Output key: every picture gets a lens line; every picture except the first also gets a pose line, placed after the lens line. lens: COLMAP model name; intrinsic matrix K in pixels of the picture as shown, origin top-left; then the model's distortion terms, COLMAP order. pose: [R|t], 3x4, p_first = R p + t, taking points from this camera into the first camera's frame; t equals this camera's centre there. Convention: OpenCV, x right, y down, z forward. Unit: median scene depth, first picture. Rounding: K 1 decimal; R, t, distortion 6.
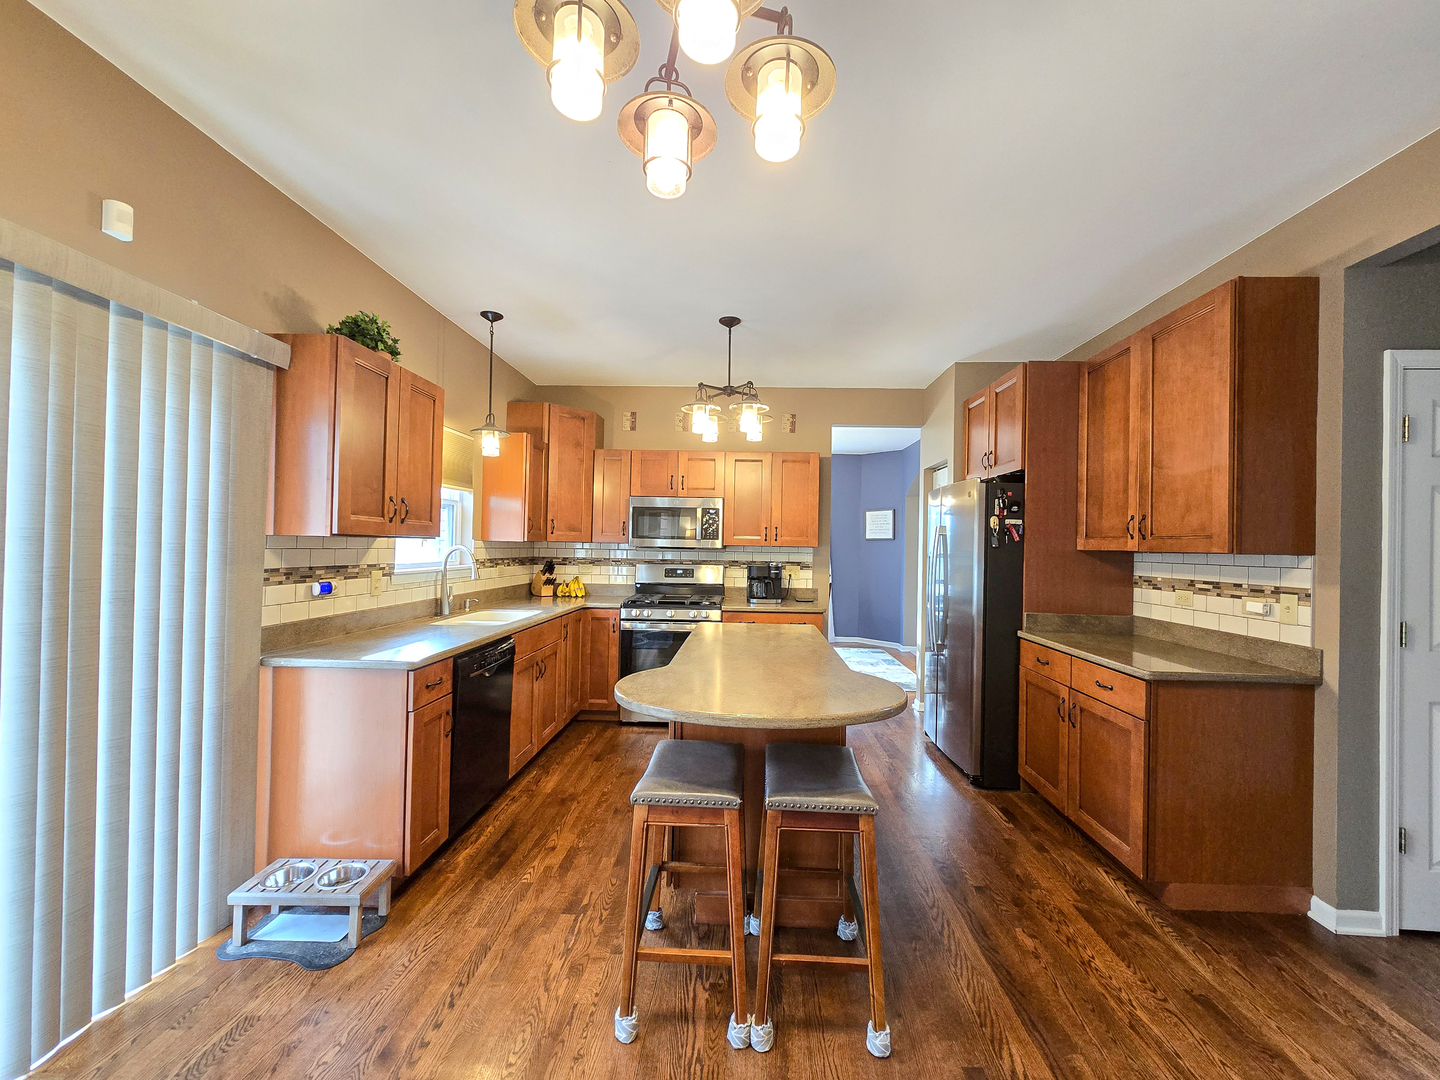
lens RADIAL K [[590.3, 0, 732.7], [0, 590.3, 540.9], [0, 0, 1]] dist [-0.000787, 0.000164]
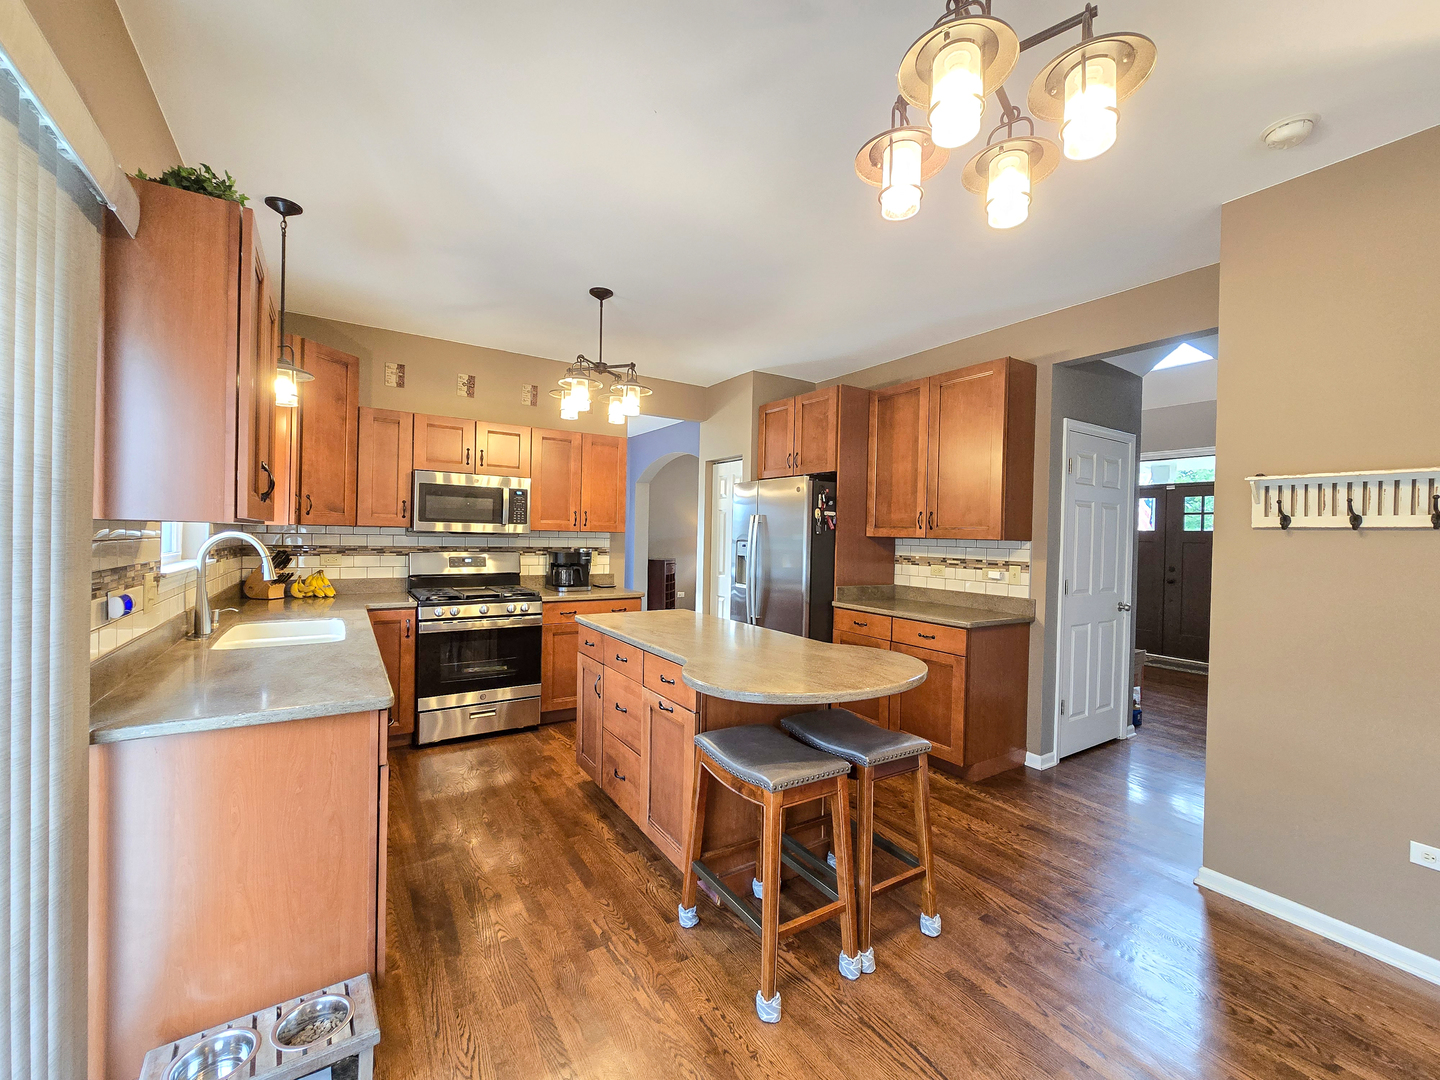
lens RADIAL K [[590.3, 0, 729.7], [0, 590.3, 540.7], [0, 0, 1]] dist [-0.000787, 0.000164]
pose [[0.817044, -0.006820, 0.576535, -0.429946], [-0.011499, 0.999538, 0.028120, -0.008710], [-0.576461, -0.029604, 0.816588, 0.118496]]
